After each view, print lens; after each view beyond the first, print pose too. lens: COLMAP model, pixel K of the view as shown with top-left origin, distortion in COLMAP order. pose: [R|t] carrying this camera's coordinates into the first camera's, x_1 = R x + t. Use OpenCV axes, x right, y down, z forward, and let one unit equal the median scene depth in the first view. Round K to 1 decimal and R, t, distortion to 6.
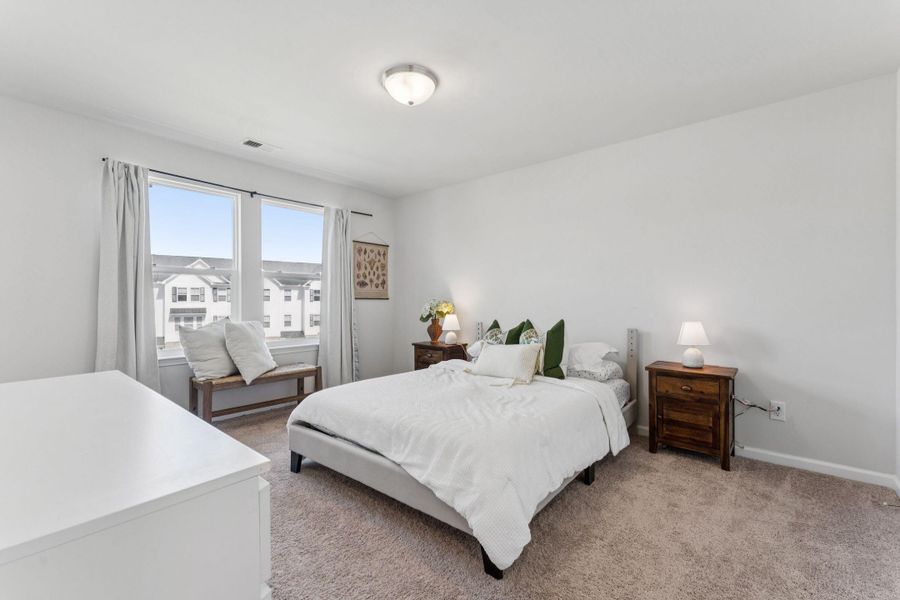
lens RADIAL K [[356.9, 0, 455.9], [0, 356.9, 302.9], [0, 0, 1]] dist [-0.002517, -0.000086]
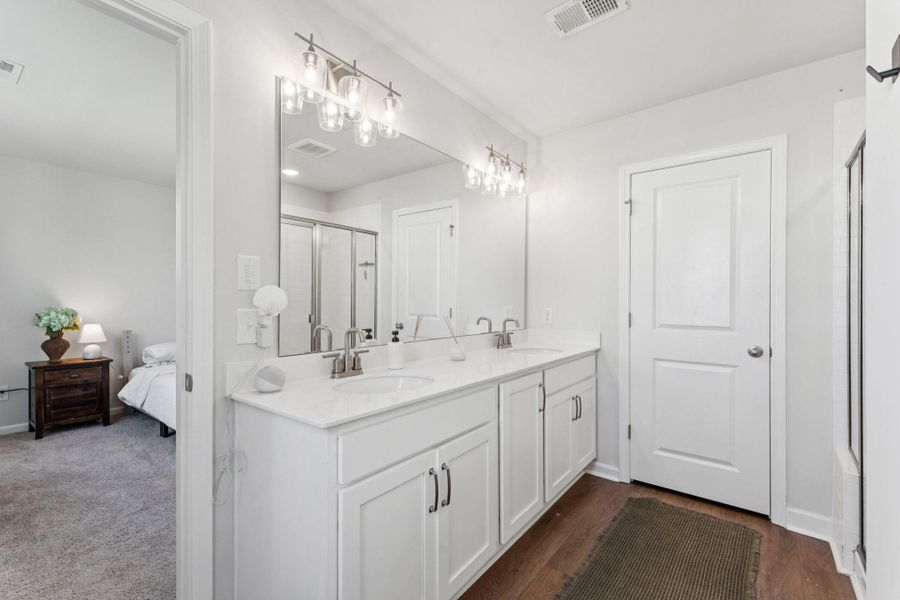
lens RADIAL K [[395.6, 0, 456.8], [0, 395.6, 304.4], [0, 0, 1]] dist [0.002806, 0.000157]
pose [[0.002131, -0.009335, 0.999954, -1.364910], [0.002149, 0.999954, 0.009330, -0.023944], [-0.999995, 0.002129, 0.002151, 0.225512]]
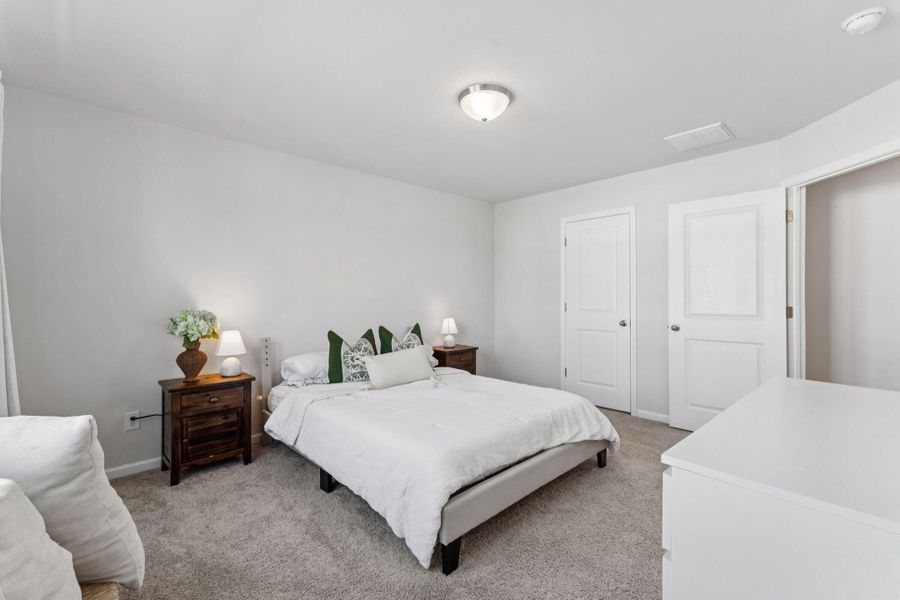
lens RADIAL K [[395.6, 0, 453.1], [0, 395.6, 294.7], [0, 0, 1]] dist [0.002806, 0.000157]
pose [[0.158825, 0.008563, 0.987270, -0.966238], [0.009297, 0.999905, -0.010168, -0.027976], [-0.987263, 0.010794, 0.158730, 0.717882]]
